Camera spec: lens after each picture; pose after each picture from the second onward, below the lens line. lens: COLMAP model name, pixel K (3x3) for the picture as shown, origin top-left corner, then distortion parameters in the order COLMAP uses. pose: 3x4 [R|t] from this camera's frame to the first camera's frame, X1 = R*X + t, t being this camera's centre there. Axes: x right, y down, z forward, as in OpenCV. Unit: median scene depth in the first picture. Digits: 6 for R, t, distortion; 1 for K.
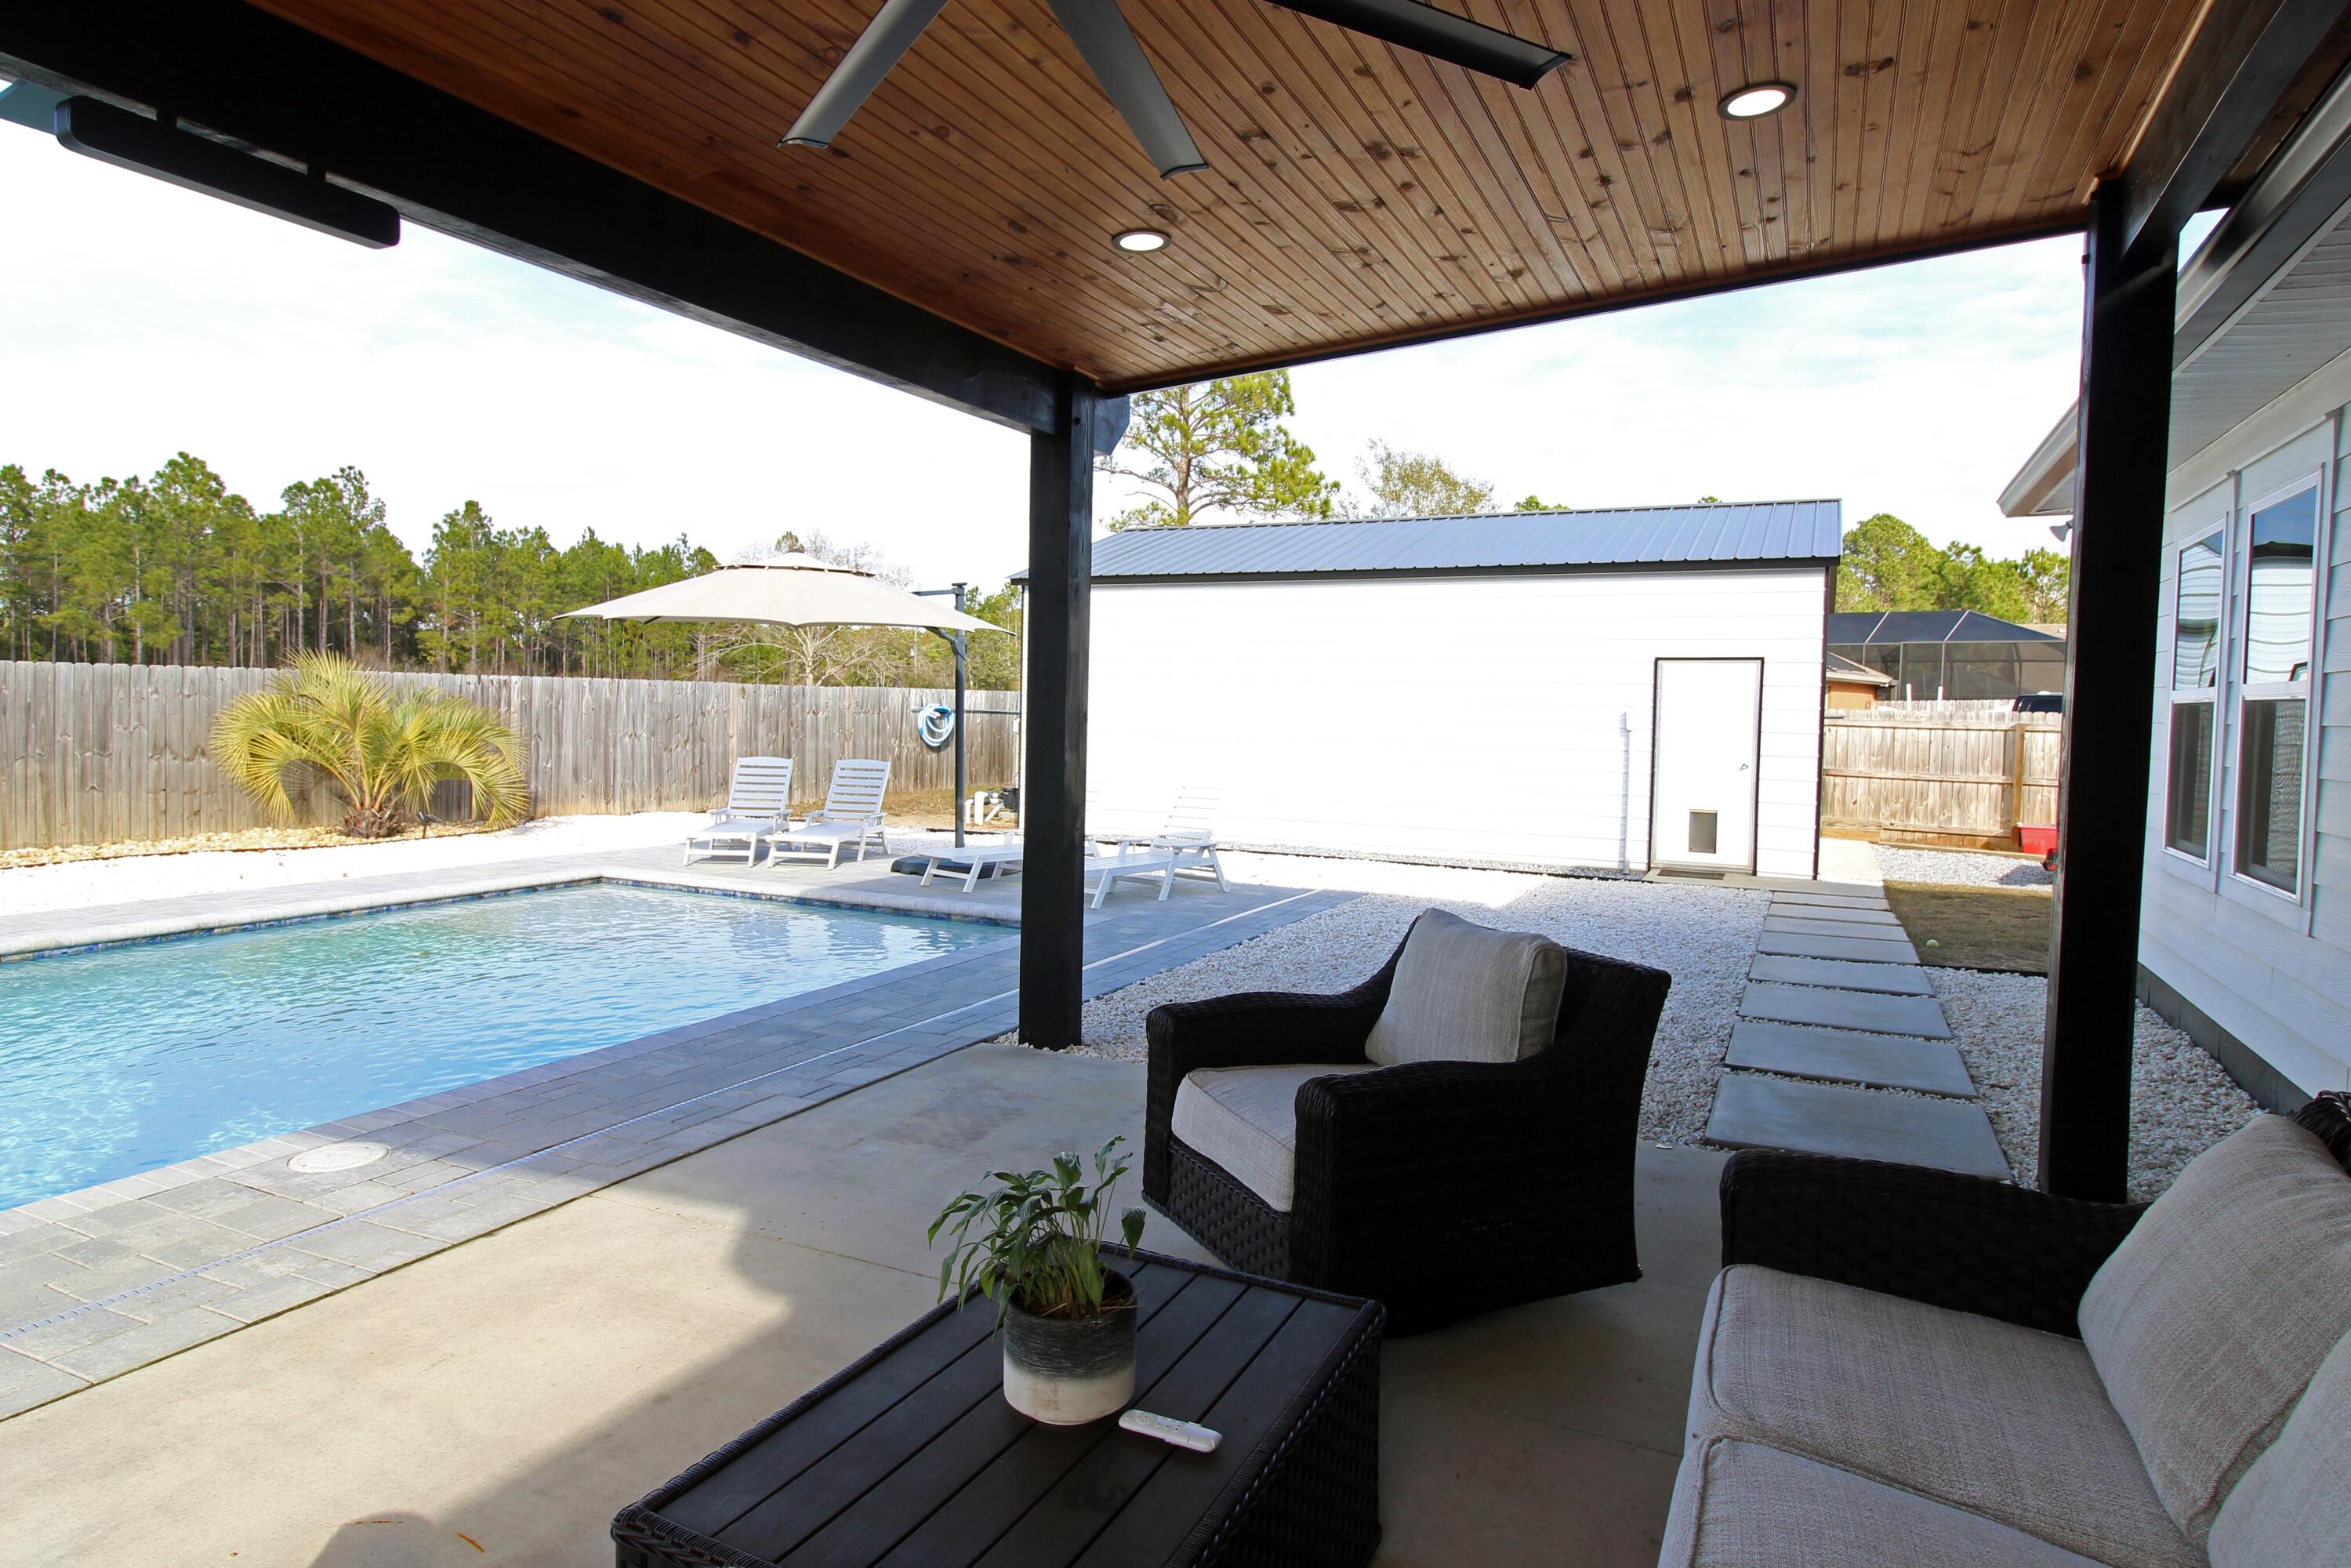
lens RADIAL K [[1333.7, 0, 1174.3], [0, 1333.7, 750.9], [0, 0, 1]] dist [-0.000053, -0.009528]
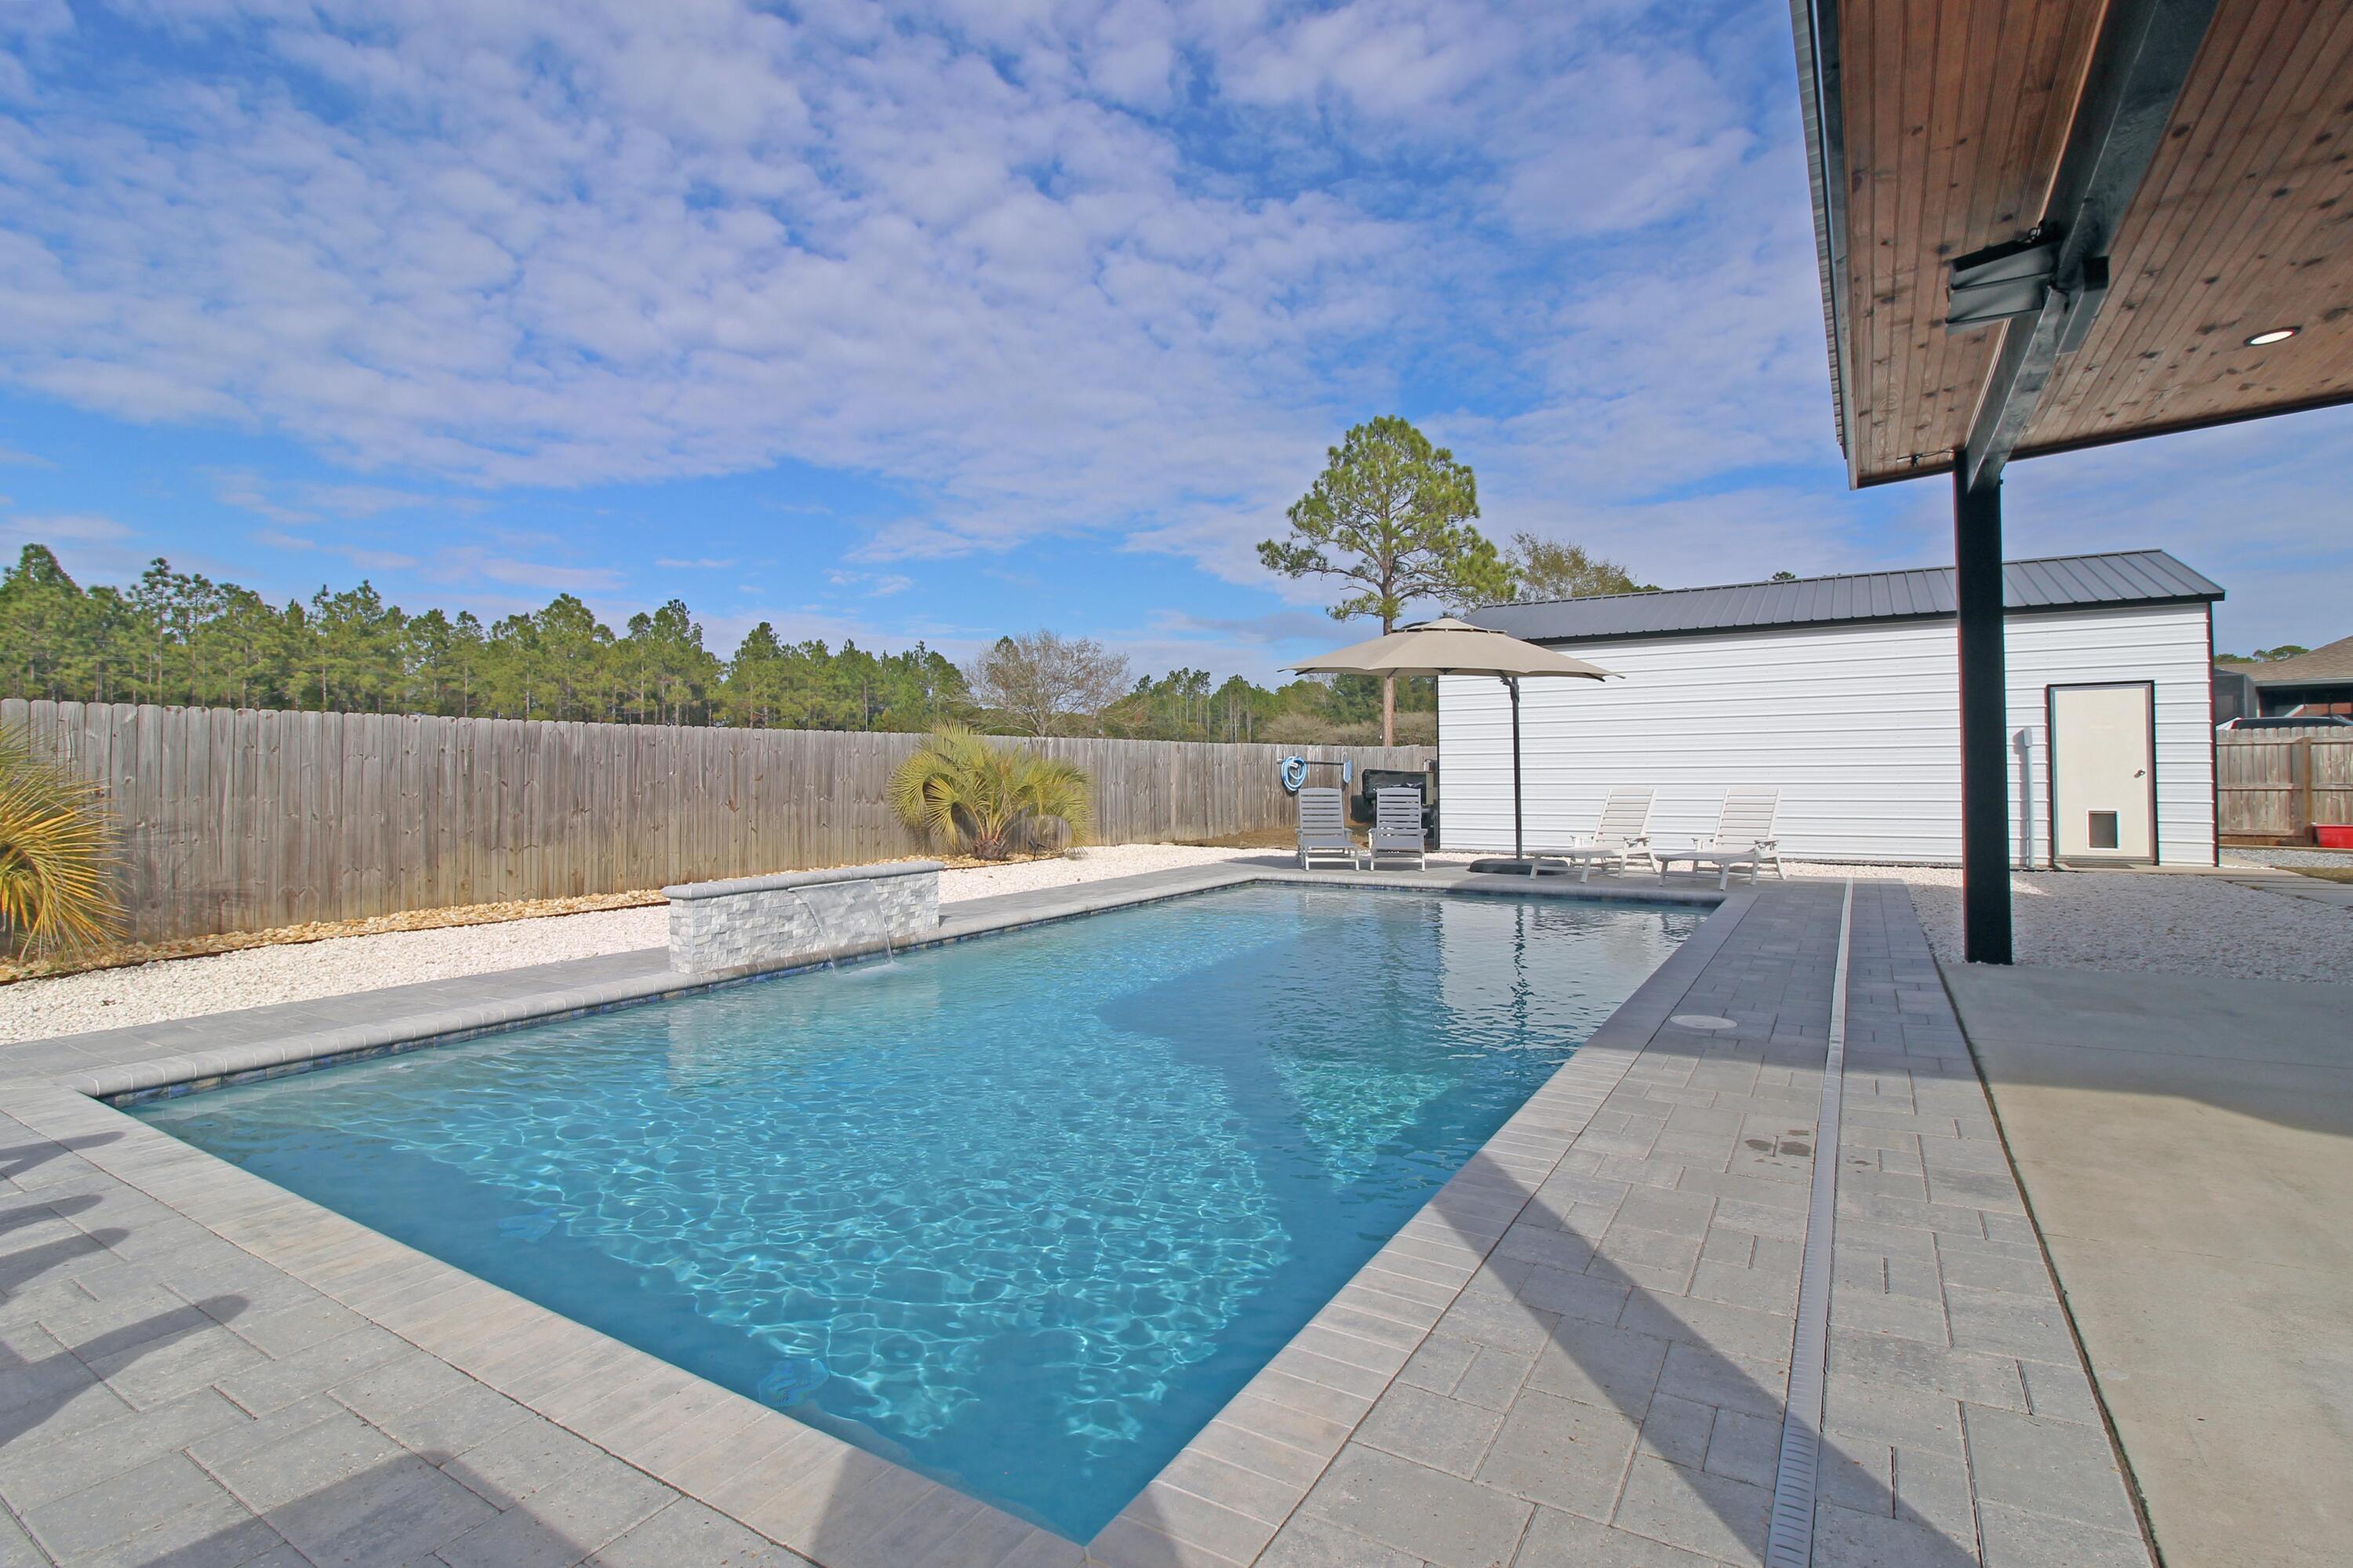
lens RADIAL K [[1116.4, 0, 1170.0], [0, 1116.4, 751.8], [0, 0, 1]] dist [-0.001573, -0.012440]
pose [[0.993755, -0.032074, -0.106870, -0.246508], [0.026475, 0.998222, -0.053408, 0.017123], [0.108393, 0.050245, 0.992837, -0.052692]]
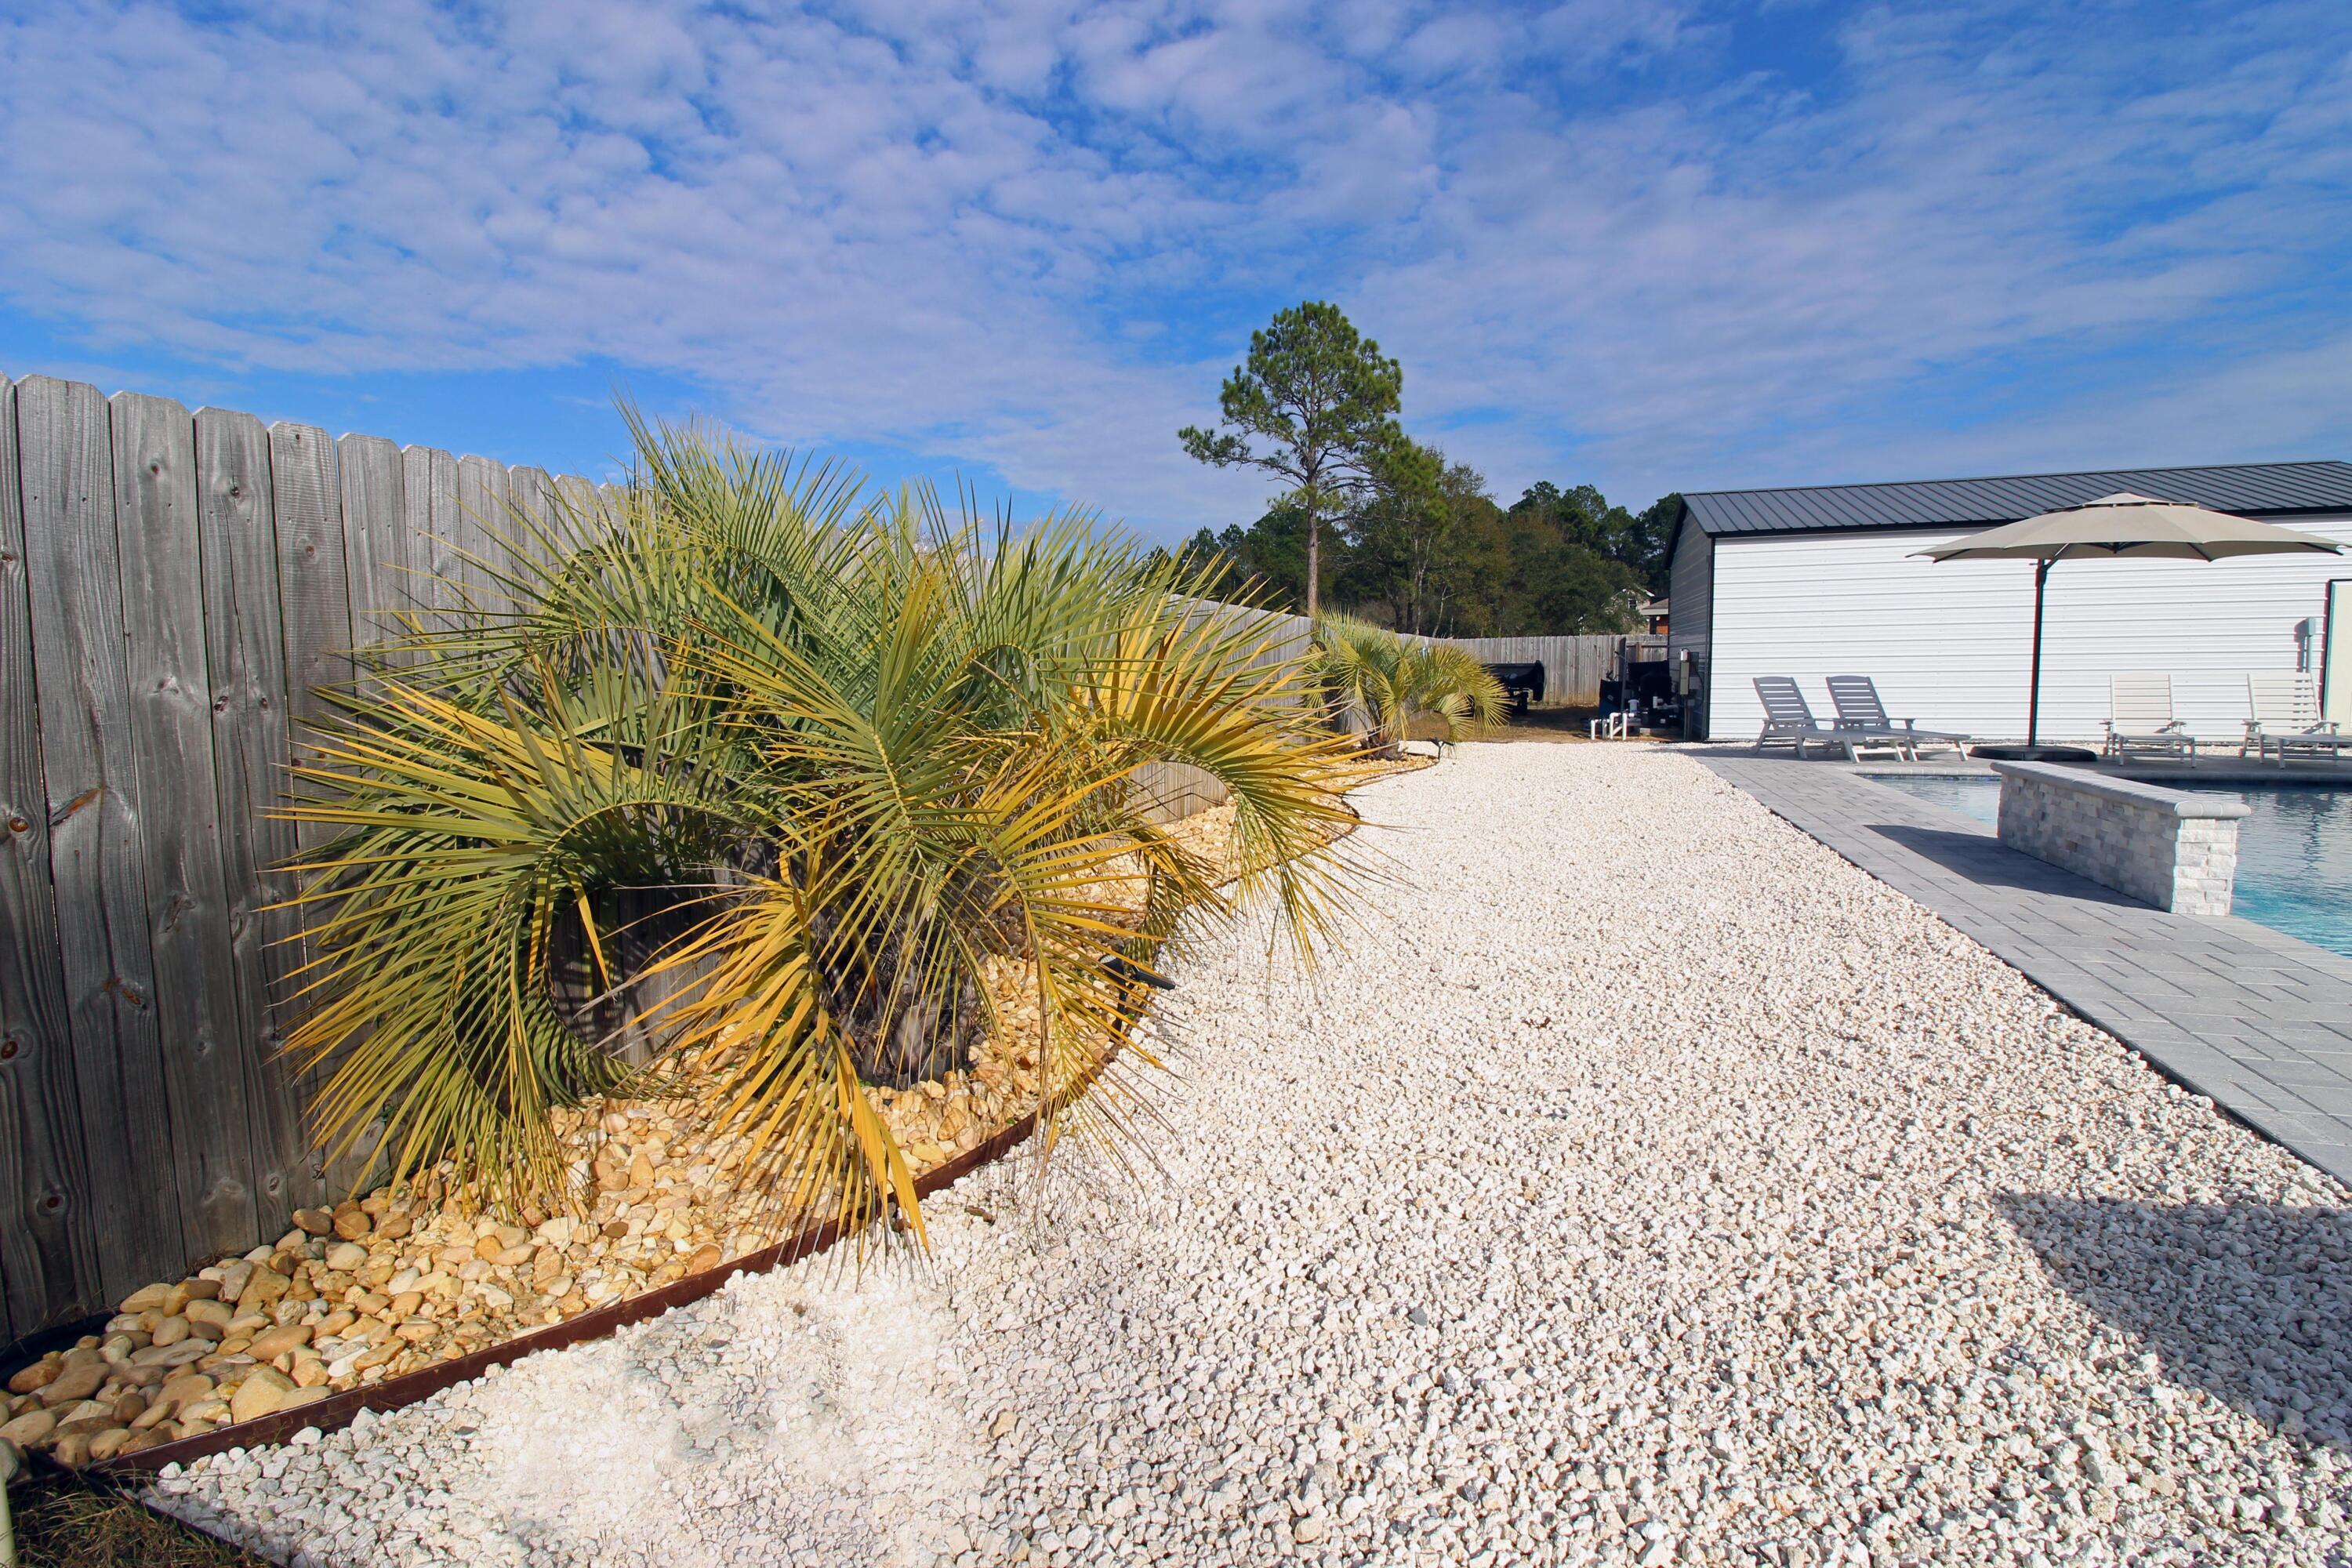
lens RADIAL K [[1090.9, 0, 1185.3], [0, 1090.9, 753.3], [0, 0, 1]] dist [-0.002648, -0.011737]
pose [[0.990702, -0.046815, 0.127745, -0.703158], [0.040653, 0.997900, 0.050420, 0.001711], [-0.129837, -0.044758, 0.990525, 0.075662]]
